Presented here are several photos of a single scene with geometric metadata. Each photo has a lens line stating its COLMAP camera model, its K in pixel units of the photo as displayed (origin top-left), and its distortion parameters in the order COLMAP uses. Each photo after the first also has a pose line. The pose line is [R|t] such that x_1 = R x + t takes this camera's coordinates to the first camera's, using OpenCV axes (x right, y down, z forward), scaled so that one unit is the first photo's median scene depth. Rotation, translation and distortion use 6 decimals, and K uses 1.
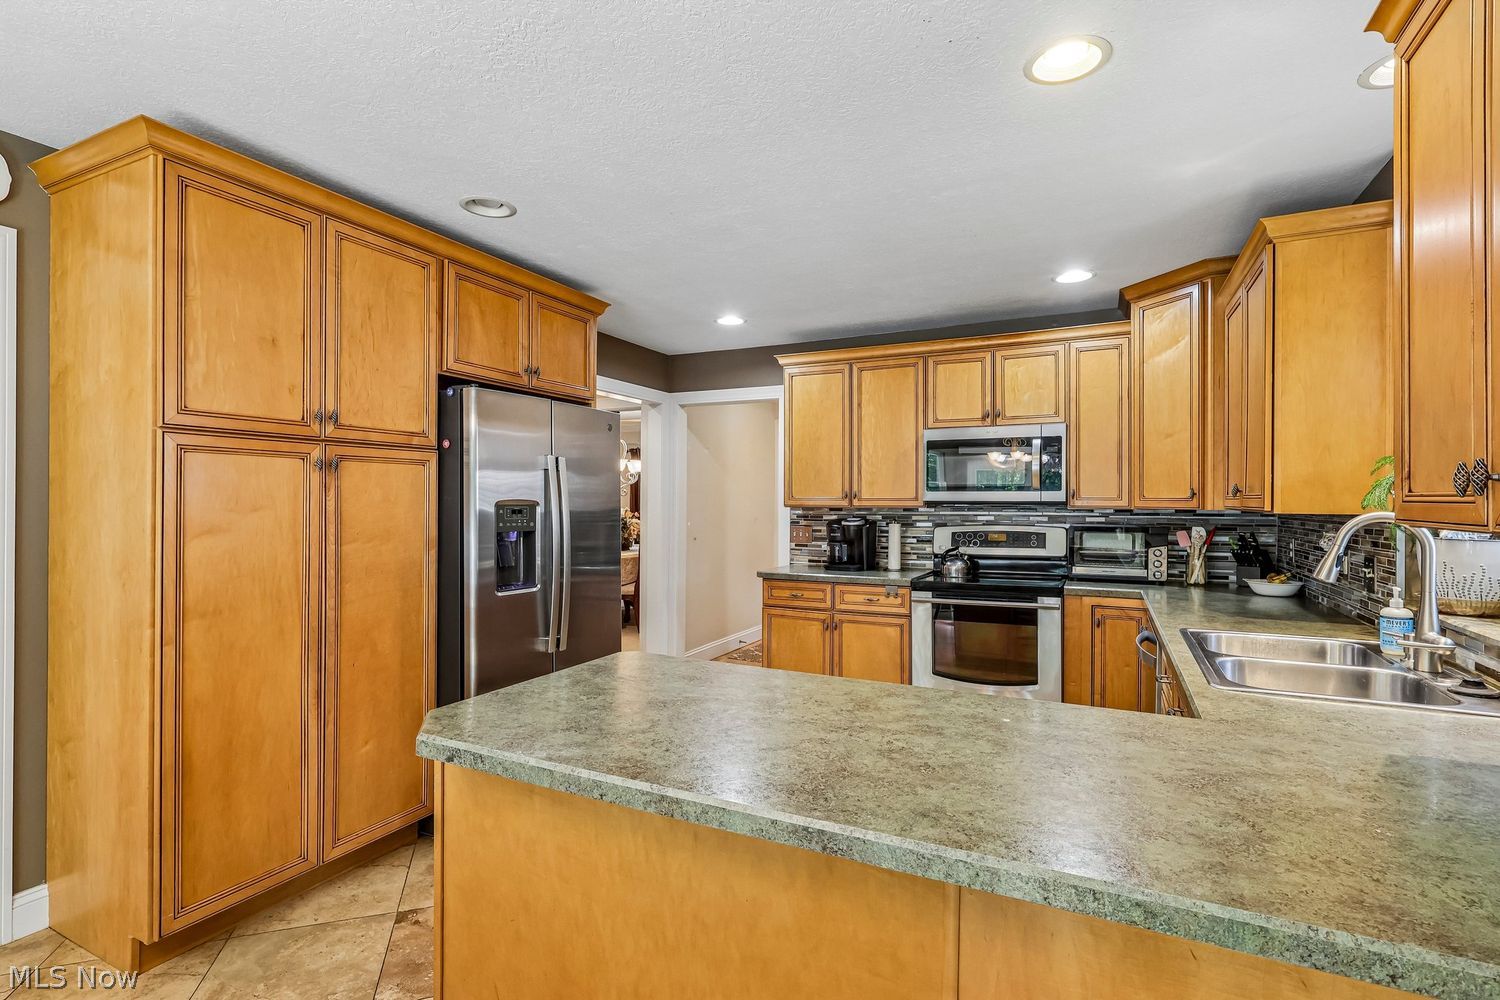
lens RADIAL K [[713.8, 0, 766.9], [0, 713.8, 497.5], [0, 0, 1]] dist [-0.000549, -0.000339]
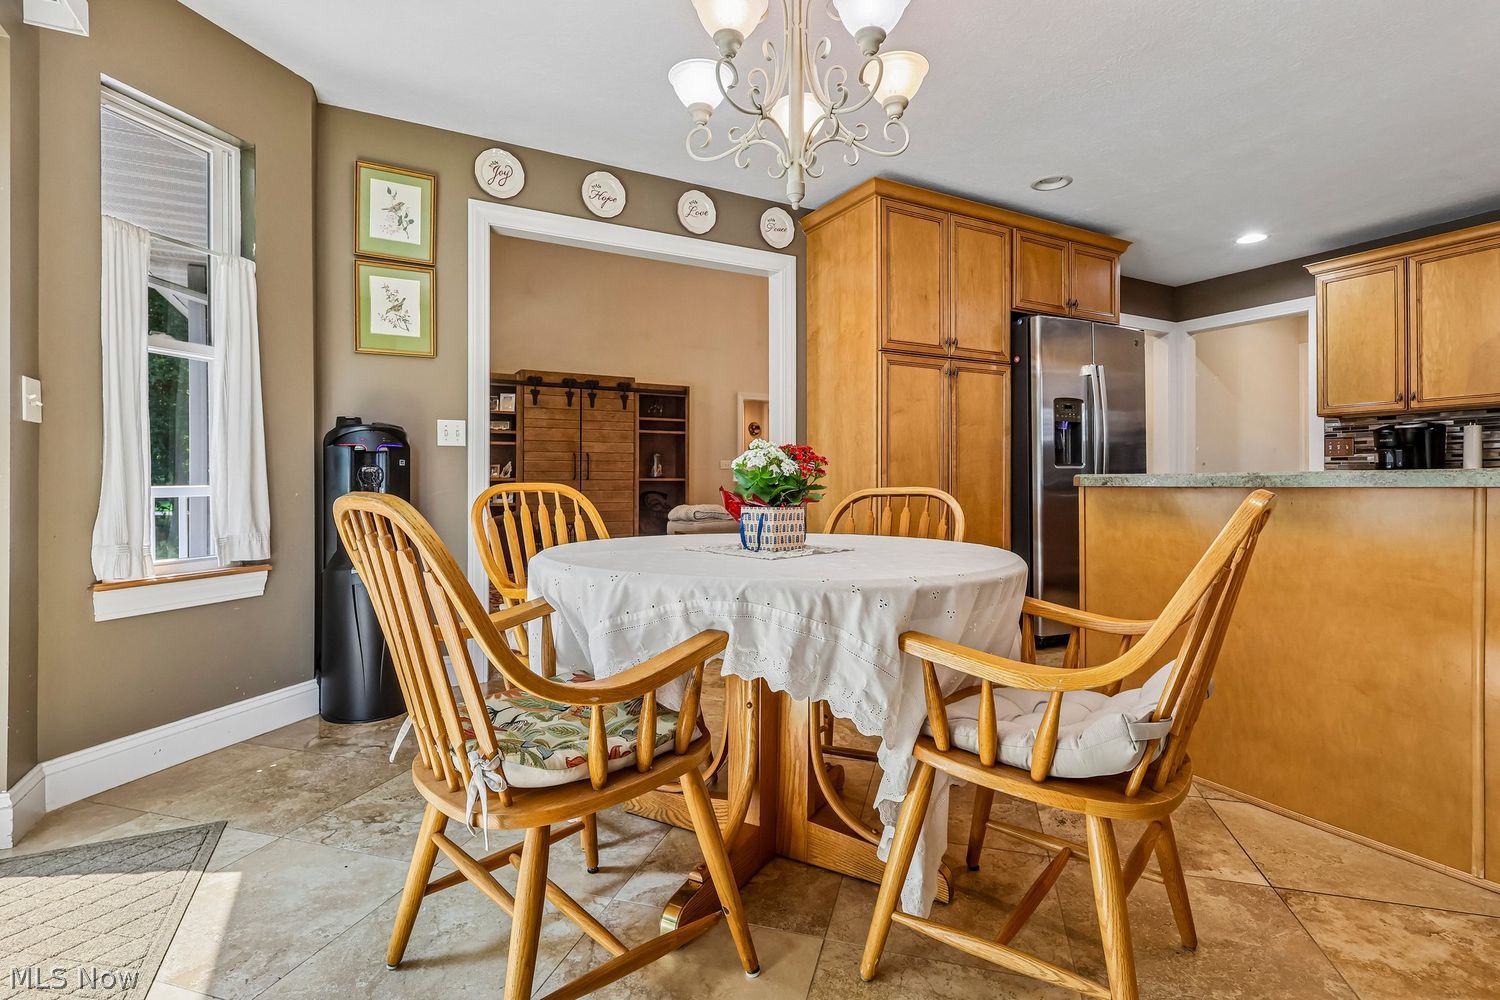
lens RADIAL K [[730.8, 0, 747.8], [0, 730.8, 480.4], [0, 0, 1]] dist [0.004034, 0.000429]
pose [[0.812818, -0.008422, -0.582457, -0.033877], [0.008280, 0.999962, -0.002904, 0.125004], [0.582459, -0.002463, 0.812856, -0.367505]]
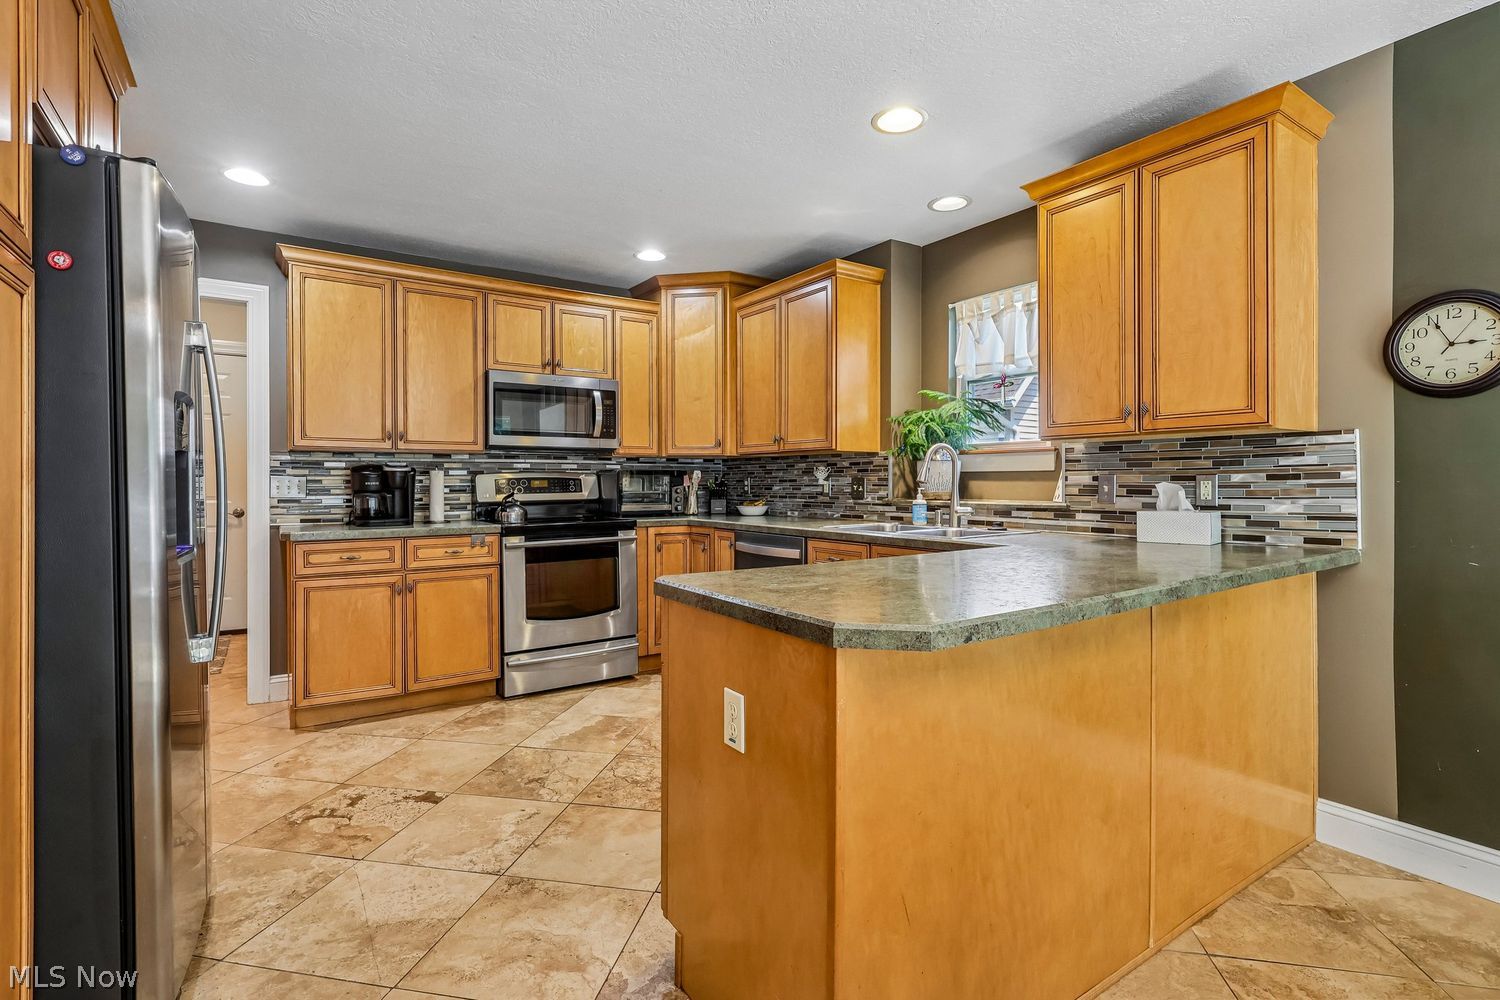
lens RADIAL K [[700.1, 0, 740.5], [0, 700.1, 484.5], [0, 0, 1]] dist [-0.000759, 0.000100]
pose [[0.498198, -0.004609, 0.867051, -0.481918], [-0.002460, 0.999974, 0.006729, 0.057826], [-0.867060, -0.005485, 0.498174, 0.282629]]
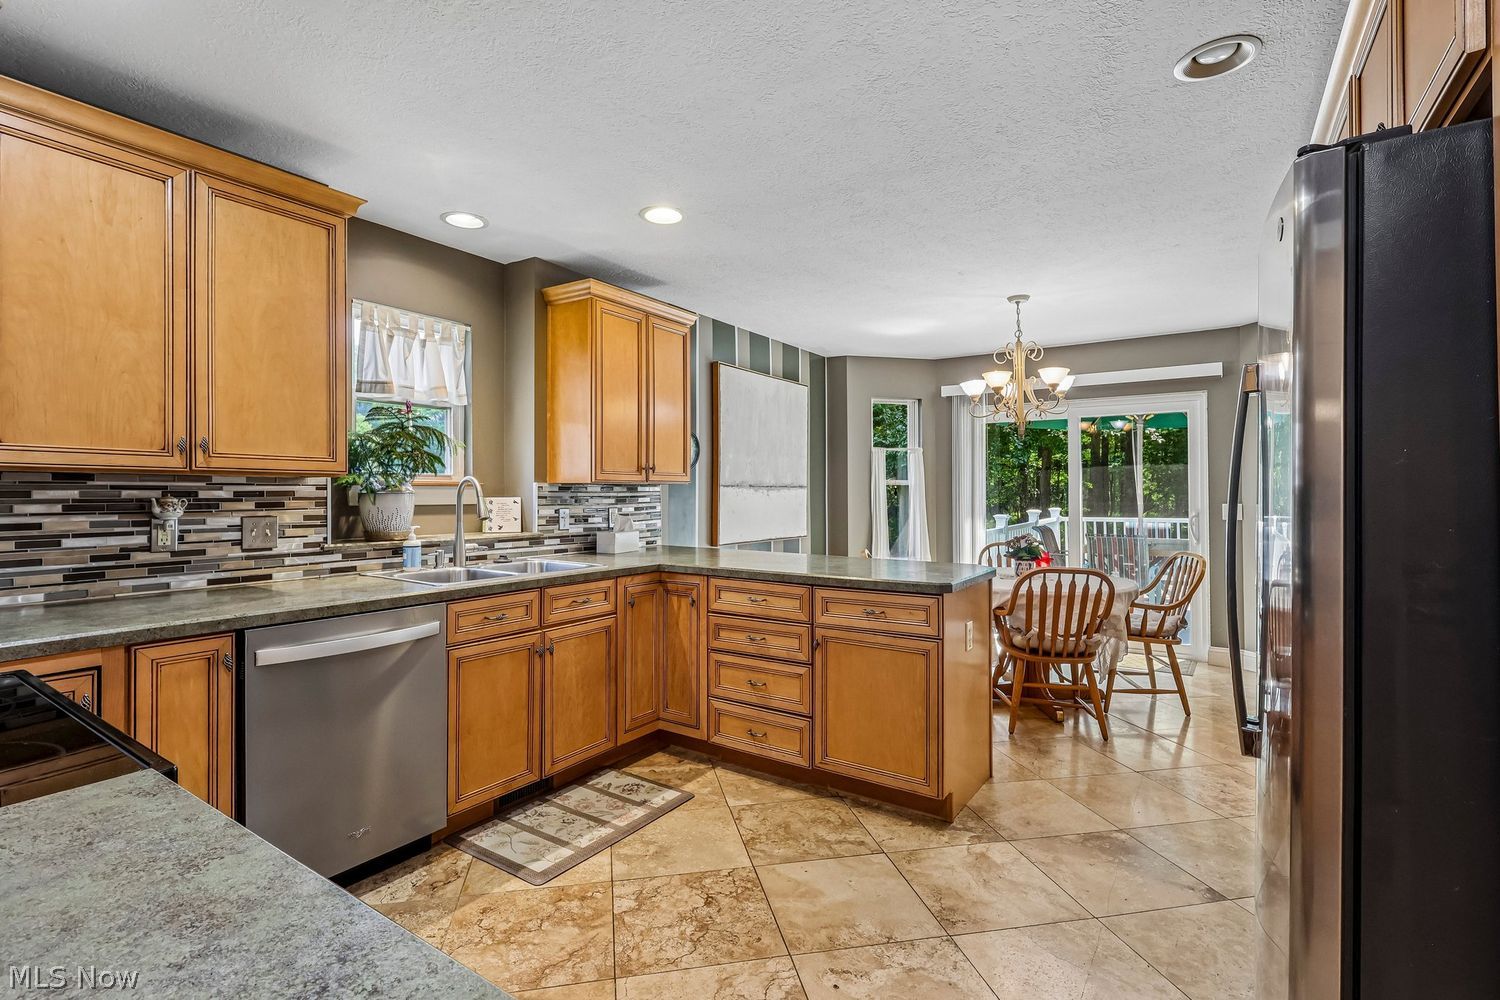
lens RADIAL K [[675.0, 0, 750.0], [0, 675.0, 500.0], [0, 0, 1]] dist [0.001697, 0.000280]
pose [[-0.988967, -0.005549, 0.148032, -0.011522], [-0.004832, 0.999975, 0.005207, 0.031665], [-0.148057, 0.004434, -0.988969, 1.277504]]
